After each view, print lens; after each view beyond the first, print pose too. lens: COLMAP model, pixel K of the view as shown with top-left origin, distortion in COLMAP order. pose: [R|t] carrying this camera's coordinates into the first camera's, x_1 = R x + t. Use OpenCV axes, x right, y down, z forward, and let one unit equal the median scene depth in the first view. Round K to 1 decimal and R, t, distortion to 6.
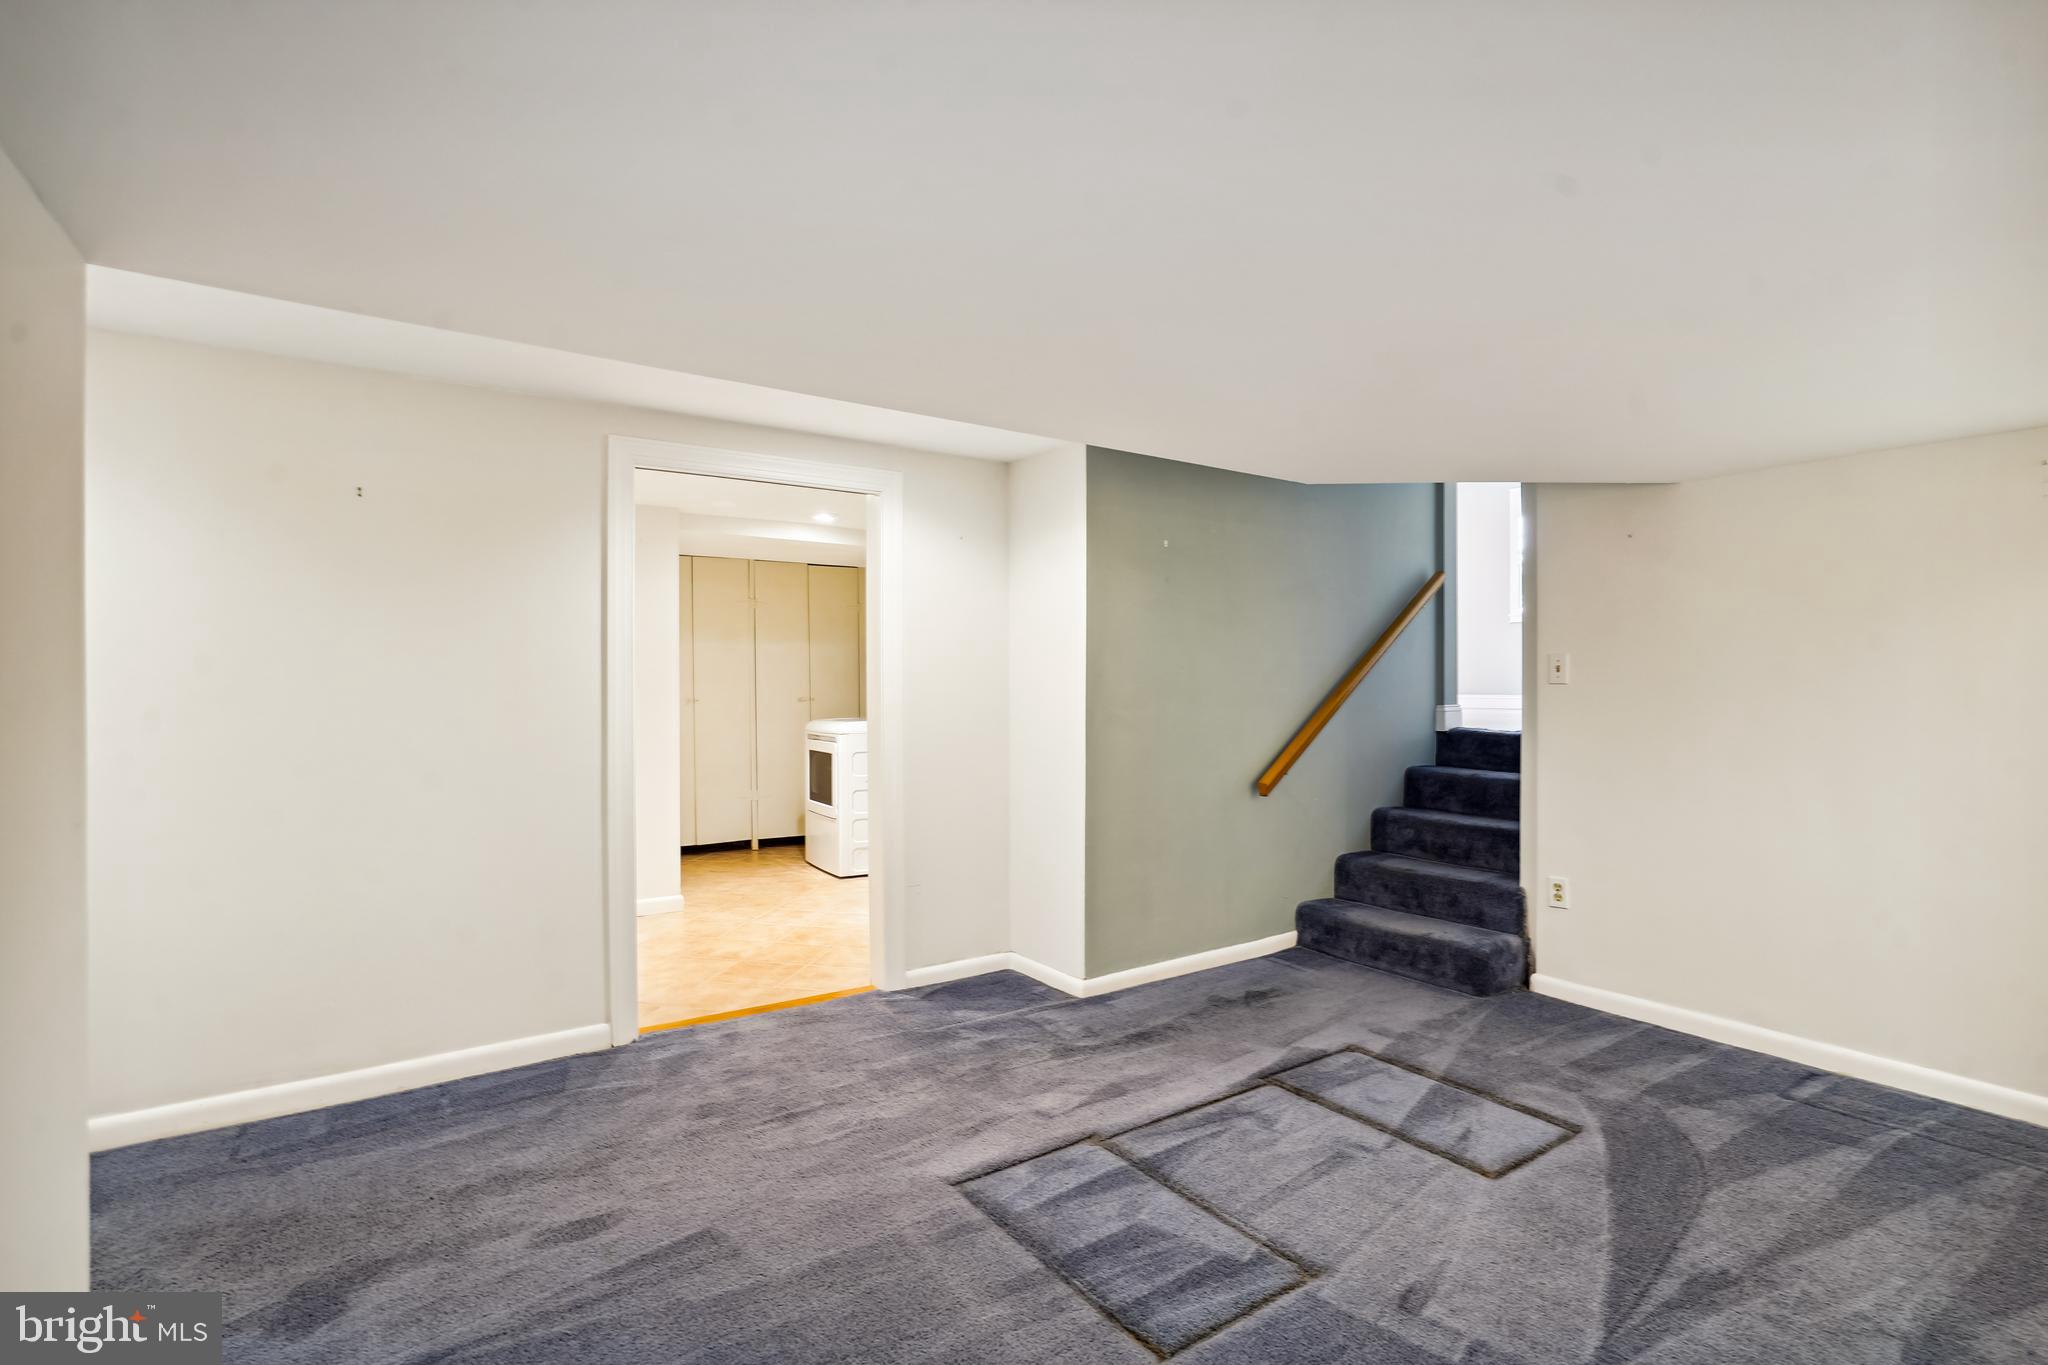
lens RADIAL K [[957.1, 0, 1025.6], [0, 957.1, 688.3], [0, 0, 1]] dist [-0.026811, 0.013168]
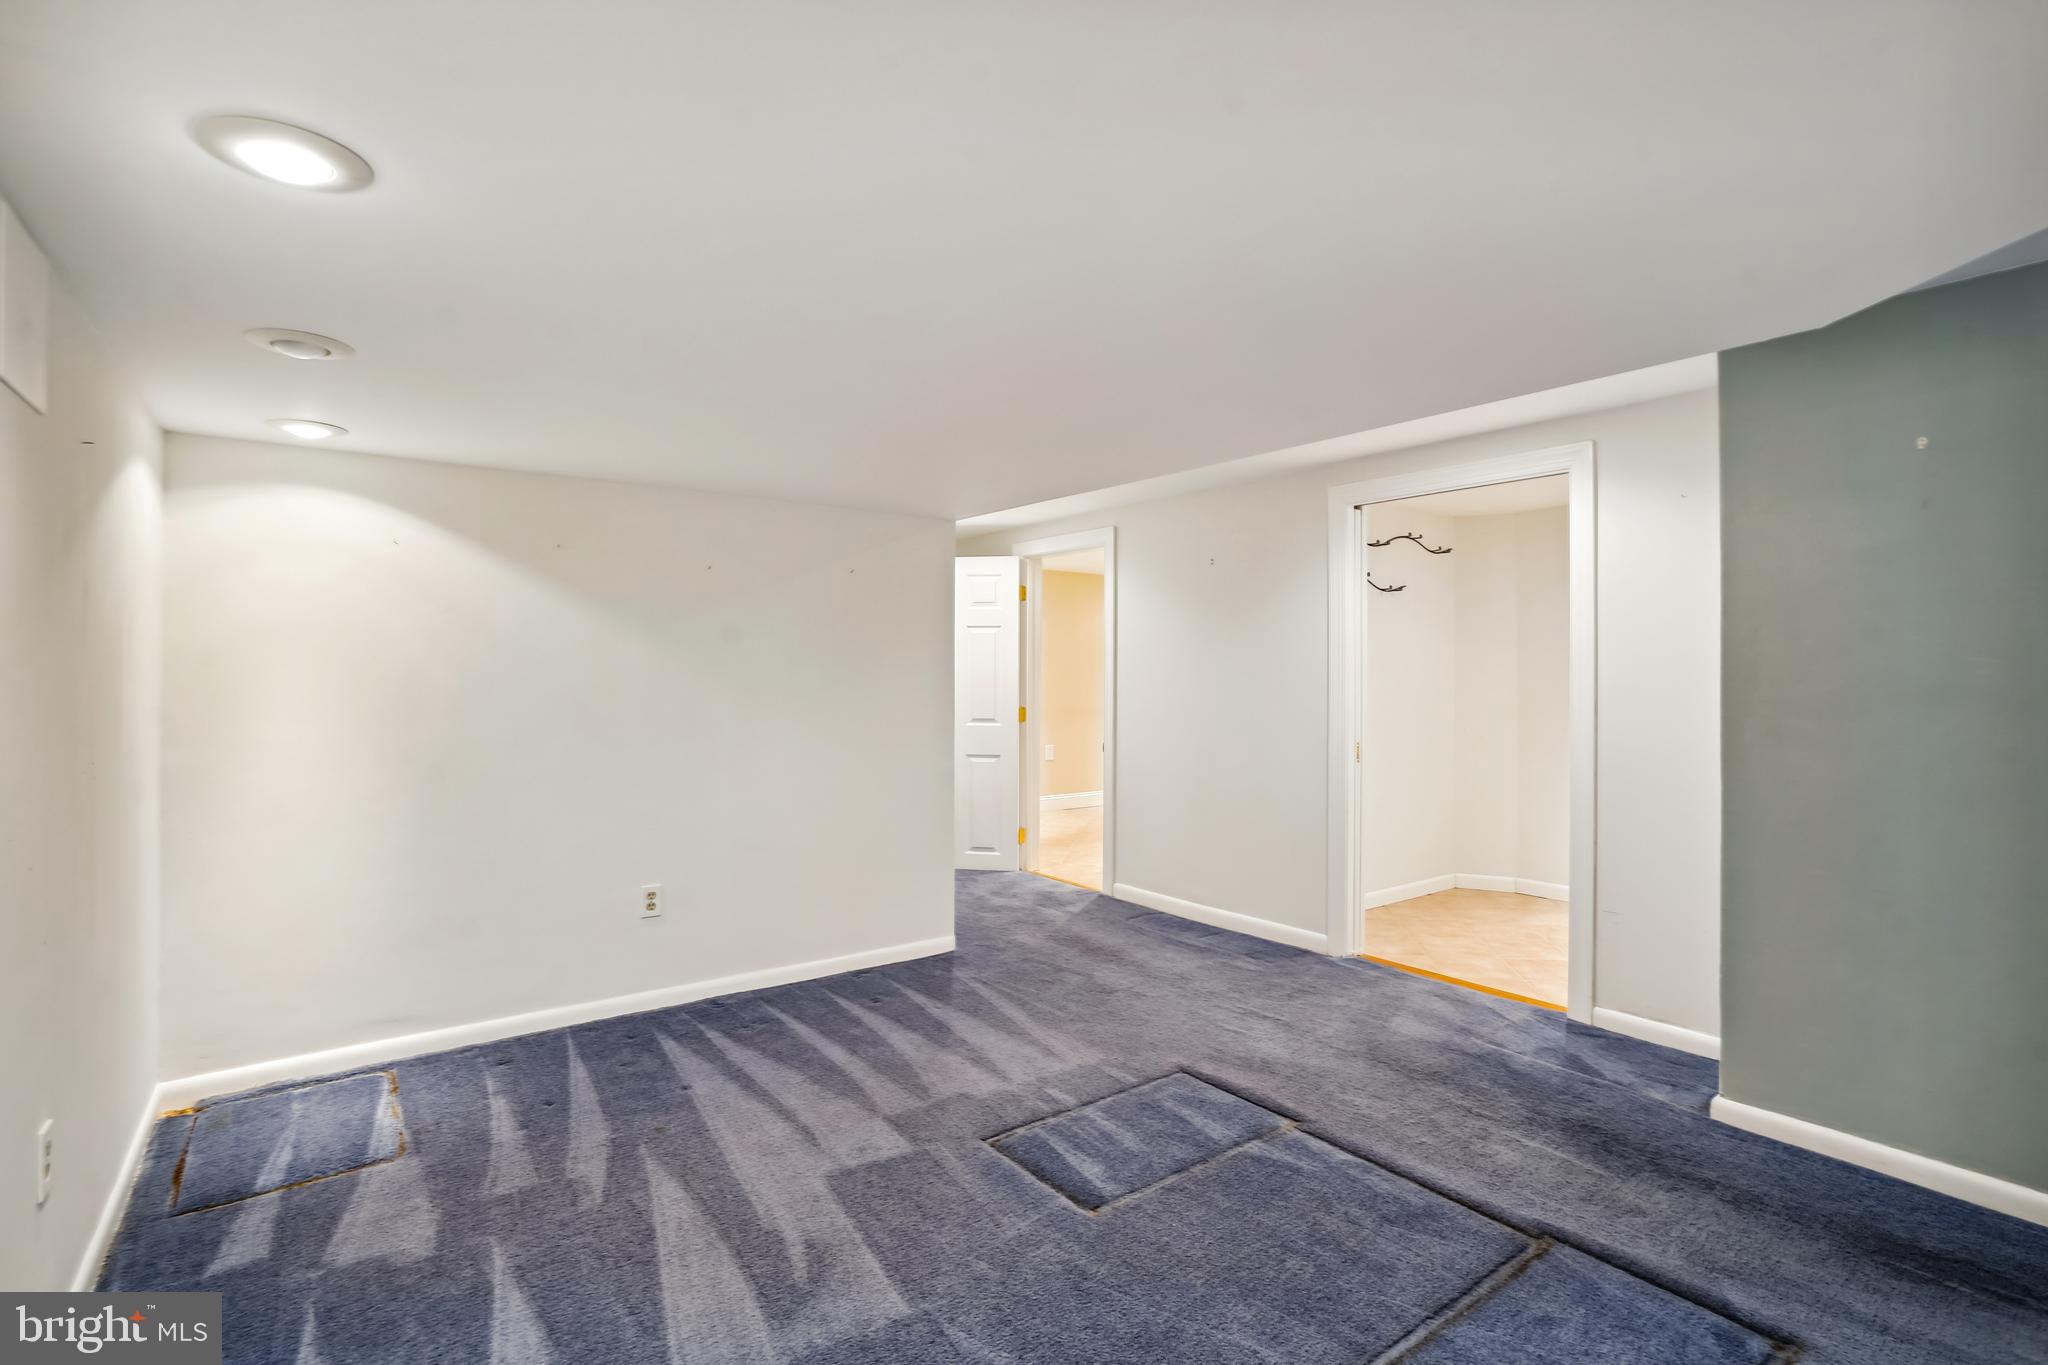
lens RADIAL K [[961.6, 0, 1029.2], [0, 961.6, 692.6], [0, 0, 1]] dist [-0.062393, 0.030054]
pose [[0.038946, 0.021767, -0.999004, 0.481194], [-0.003508, 0.999760, 0.021647, -0.006634], [0.999235, 0.002661, 0.039013, 0.299564]]
